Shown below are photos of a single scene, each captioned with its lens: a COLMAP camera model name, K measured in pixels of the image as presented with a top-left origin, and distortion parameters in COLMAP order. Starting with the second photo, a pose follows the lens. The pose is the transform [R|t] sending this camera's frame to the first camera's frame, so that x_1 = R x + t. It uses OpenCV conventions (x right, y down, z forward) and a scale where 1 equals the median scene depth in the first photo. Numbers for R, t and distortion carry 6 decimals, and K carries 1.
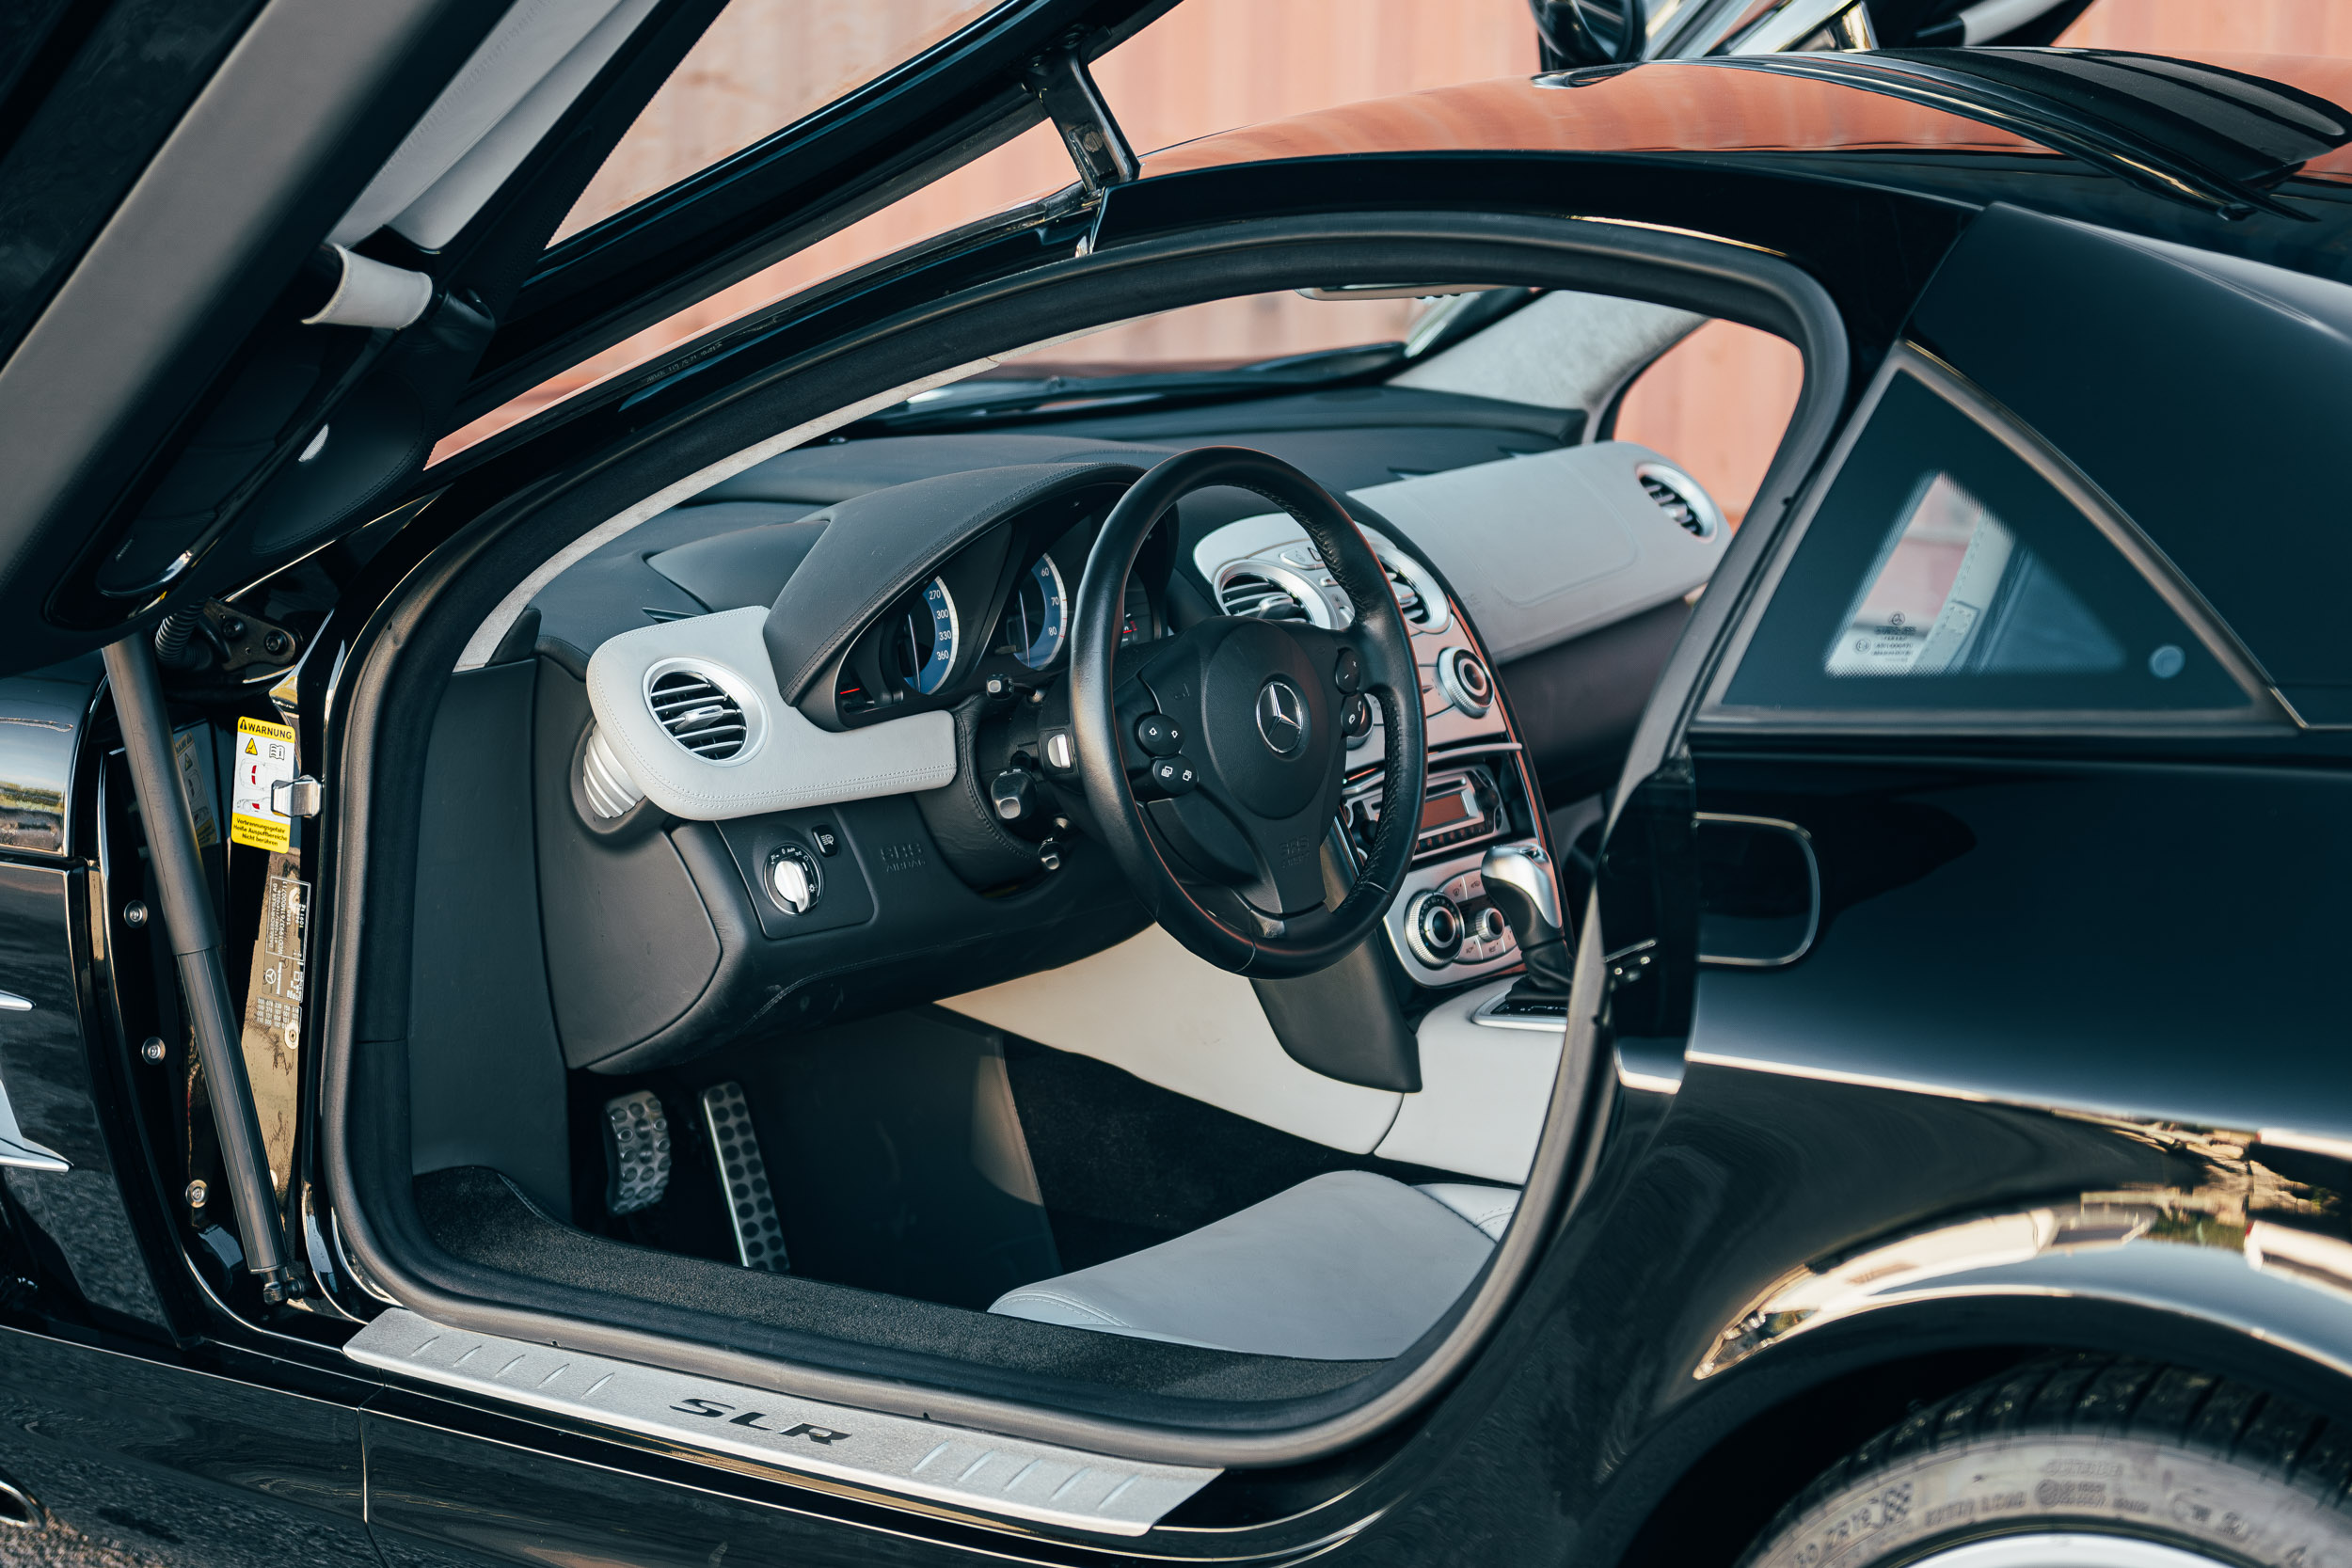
lens RADIAL K [[4442.0, 0, 1177.2], [0, 4442.0, 940.0], [0, 0, 1]] dist [0.005954, 0.266962]
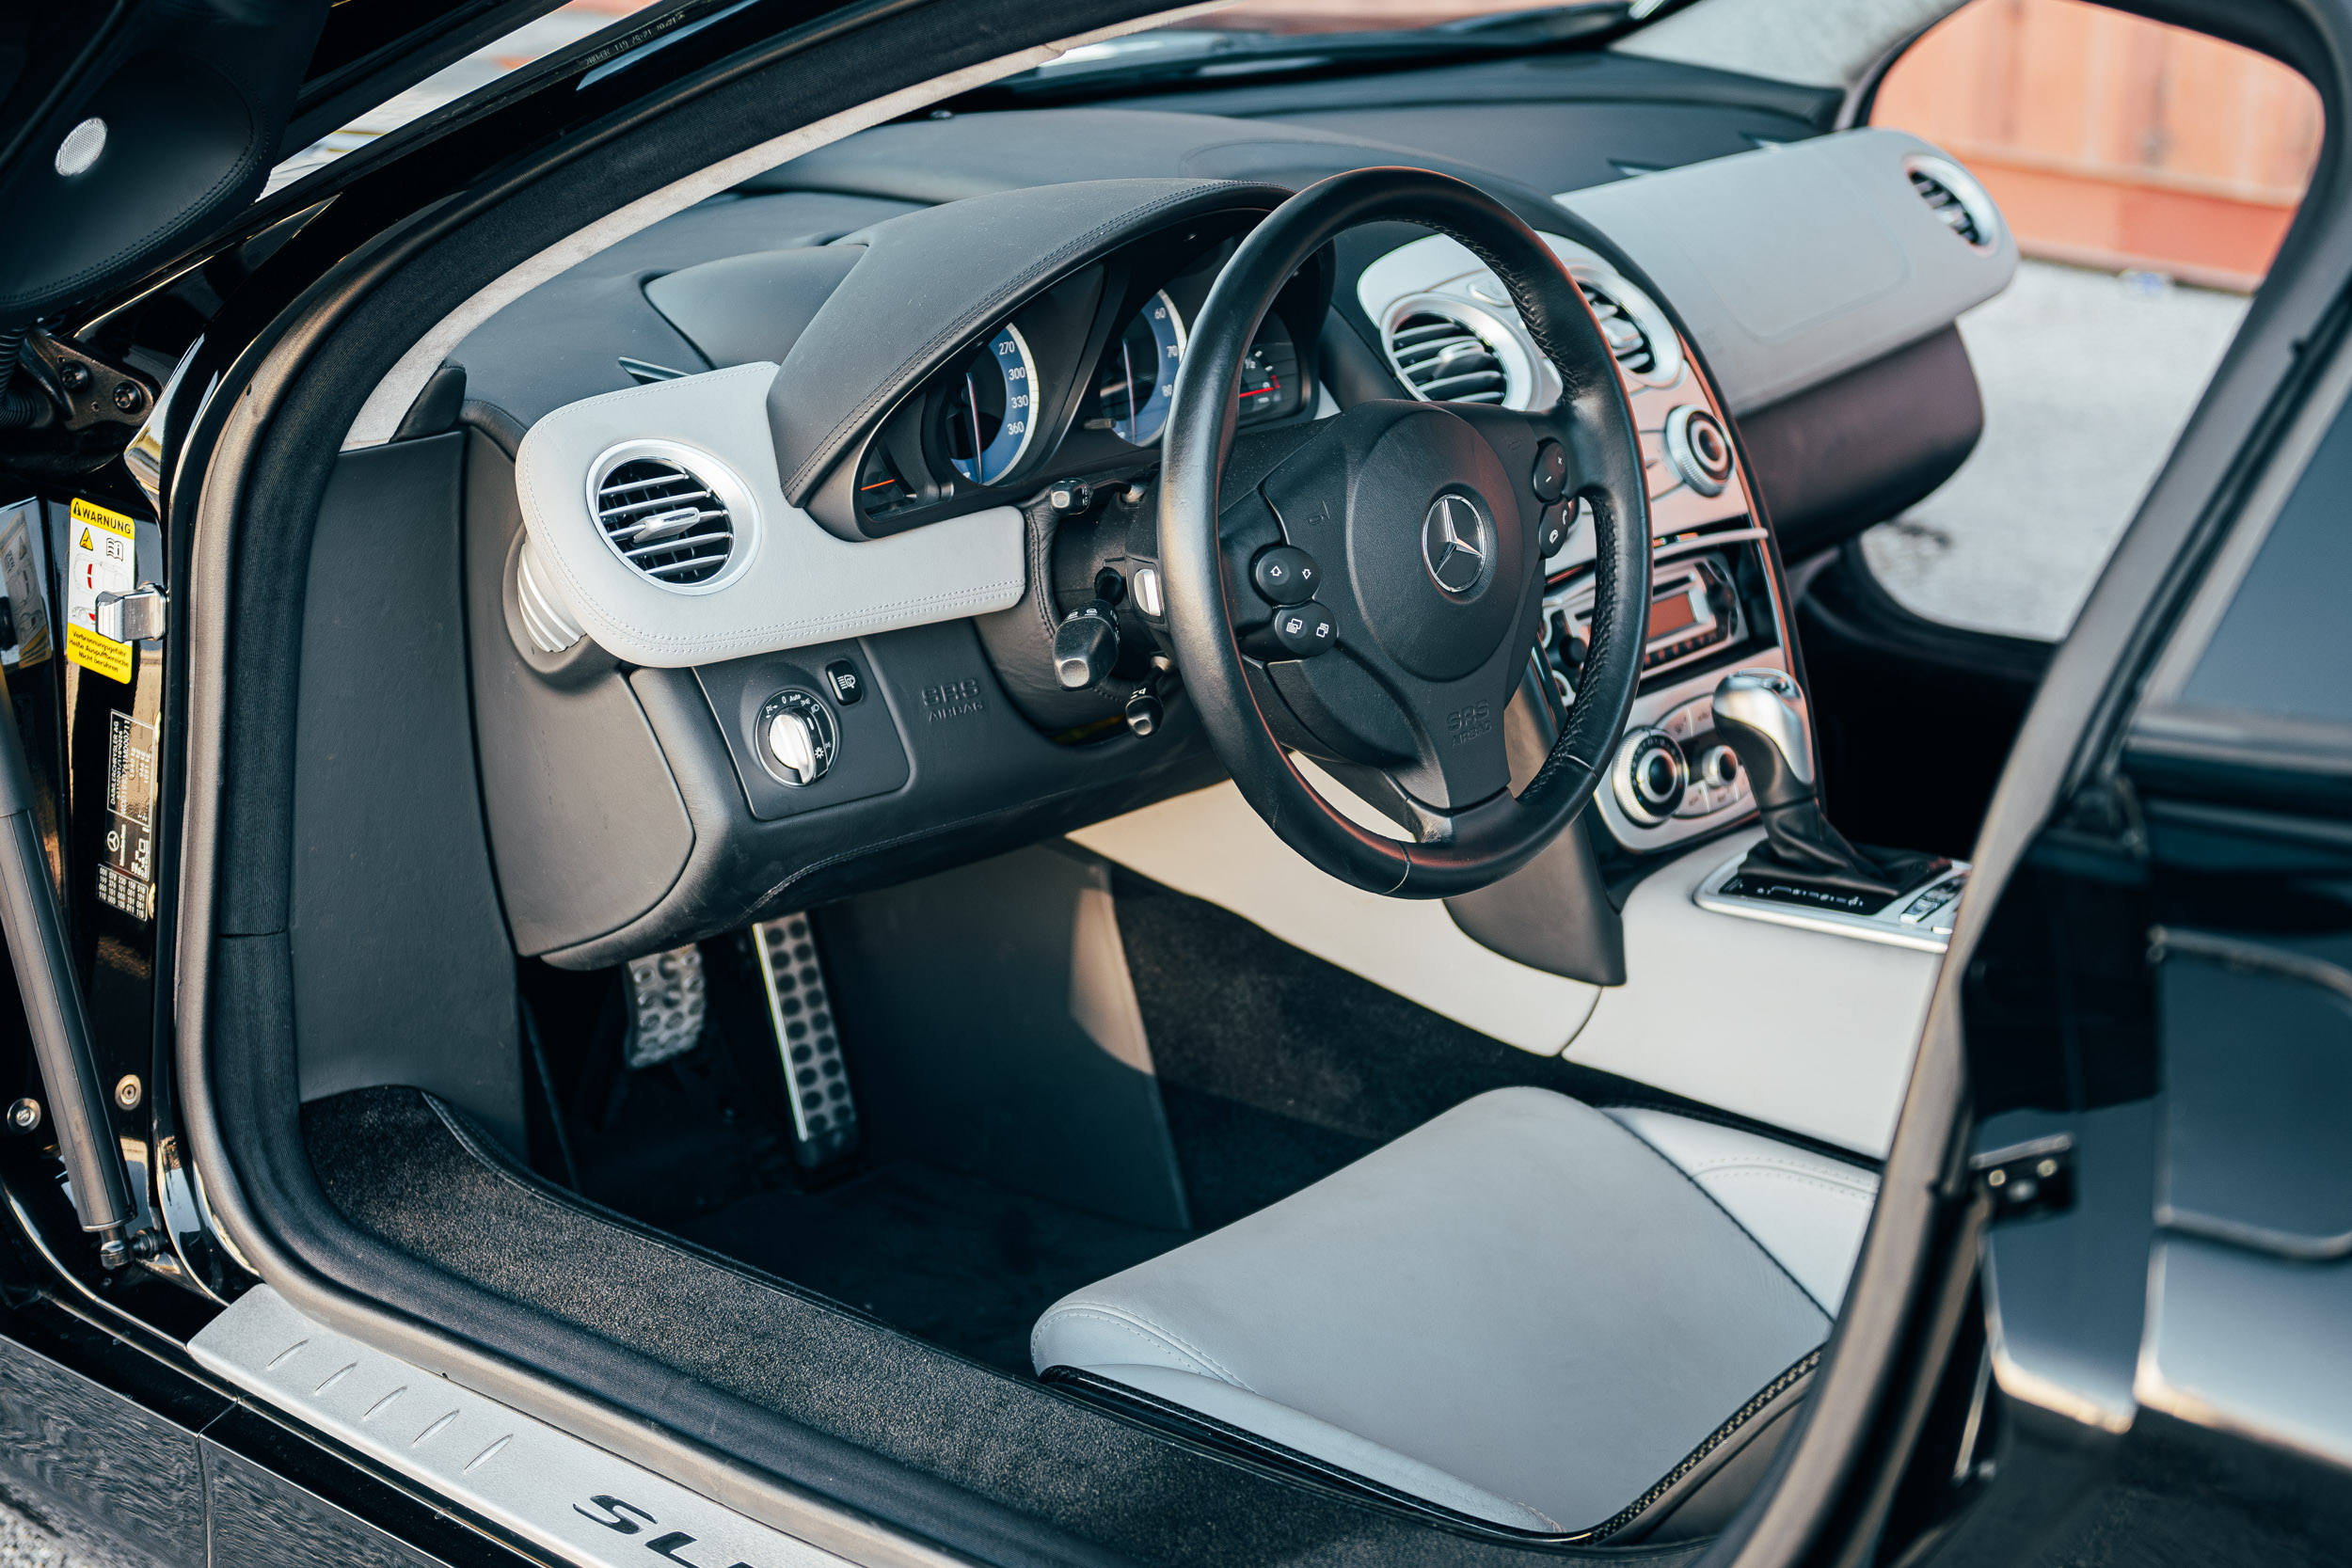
lens RADIAL K [[3616.8, 0, 1204.8], [0, 3616.8, 779.8], [0, 0, 1]] dist [0.011239, -0.070584]
pose [[0.998090, 0.032376, -0.052621, 0.014253], [-0.027495, 0.995474, 0.090973, -0.062961], [0.055329, -0.089353, 0.994462, 0.391641]]
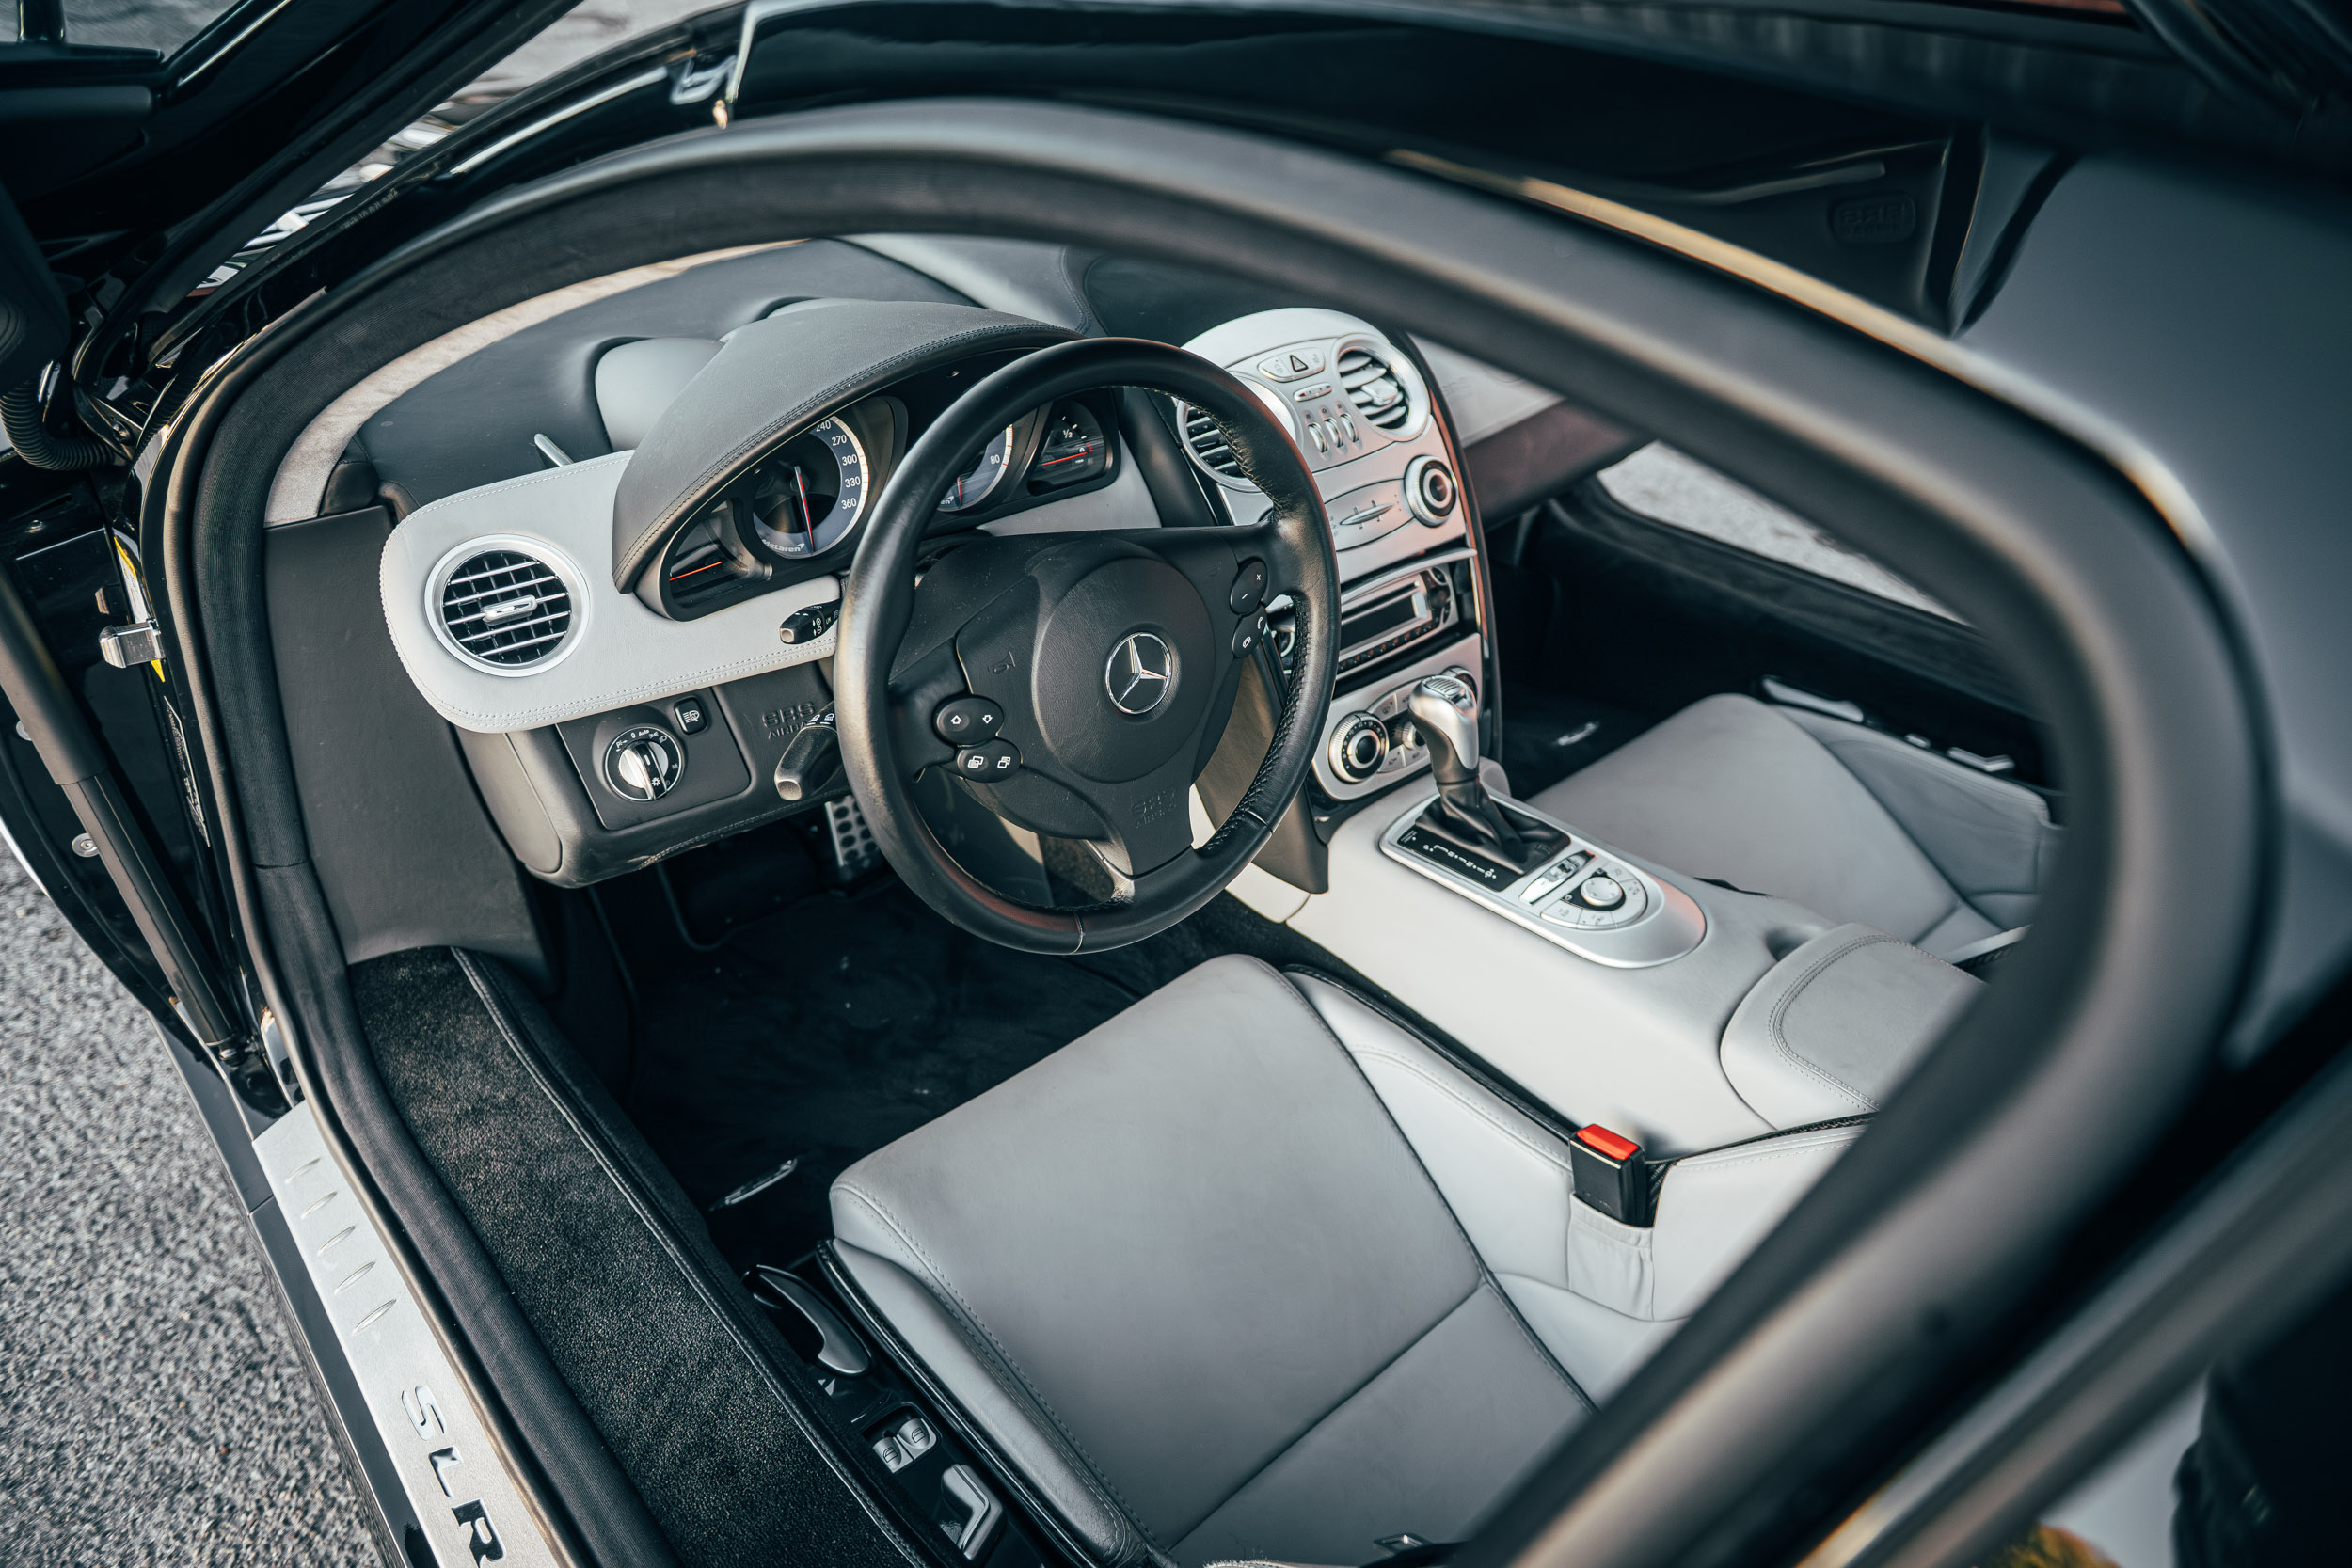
lens RADIAL K [[1539.6, 0, 1172.0], [0, 1539.6, 813.3], [0, 0, 1]] dist [-0.002847, -0.002097]
pose [[0.982409, 0.127080, -0.136832, 0.072214], [-0.069016, 0.927938, 0.366290, -0.132196], [0.173520, -0.350403, 0.920385, 0.697960]]
